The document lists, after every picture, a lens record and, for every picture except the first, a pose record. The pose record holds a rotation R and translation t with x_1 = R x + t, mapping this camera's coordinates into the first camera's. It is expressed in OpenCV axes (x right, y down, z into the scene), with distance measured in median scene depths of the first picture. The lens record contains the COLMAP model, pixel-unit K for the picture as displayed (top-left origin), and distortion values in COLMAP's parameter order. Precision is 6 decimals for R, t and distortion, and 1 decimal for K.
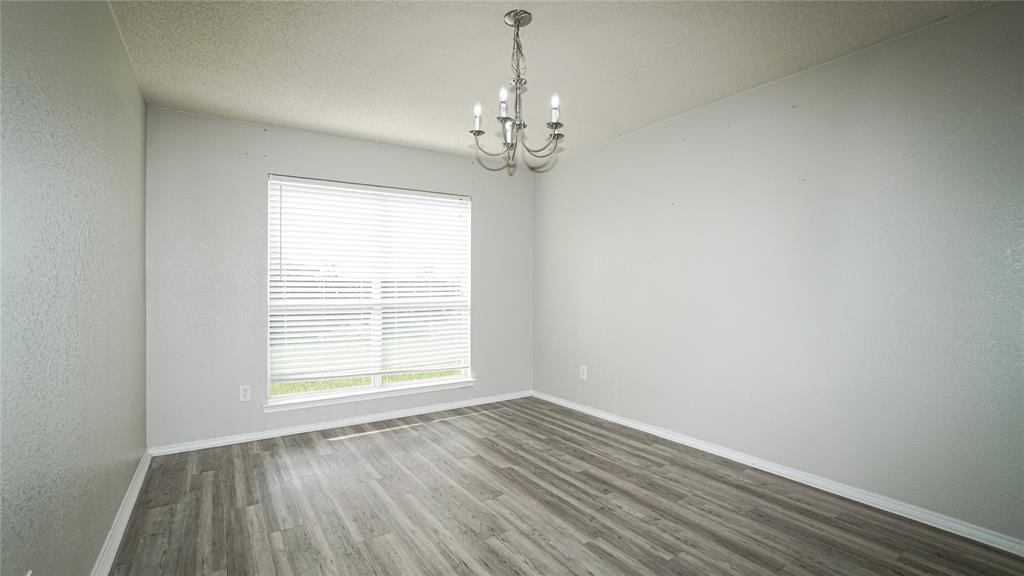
lens RADIAL K [[453.4, 0, 509.1], [0, 453.4, 283.0], [0, 0, 1]] dist [-0.051479, 0.016941]
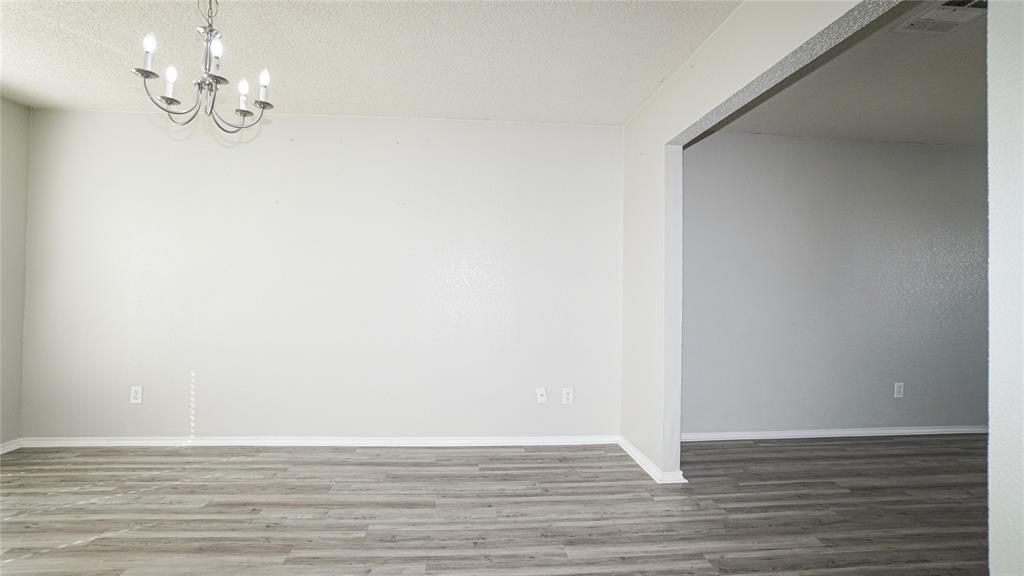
lens RADIAL K [[453.4, 0, 517.3], [0, 453.4, 291.5], [0, 0, 1]] dist [-0.051479, 0.016941]
pose [[0.487805, 0.008435, 0.872912, -0.283635], [-0.023431, 0.999720, 0.003434, 0.000530], [-0.872638, -0.022128, 0.487866, 0.091372]]
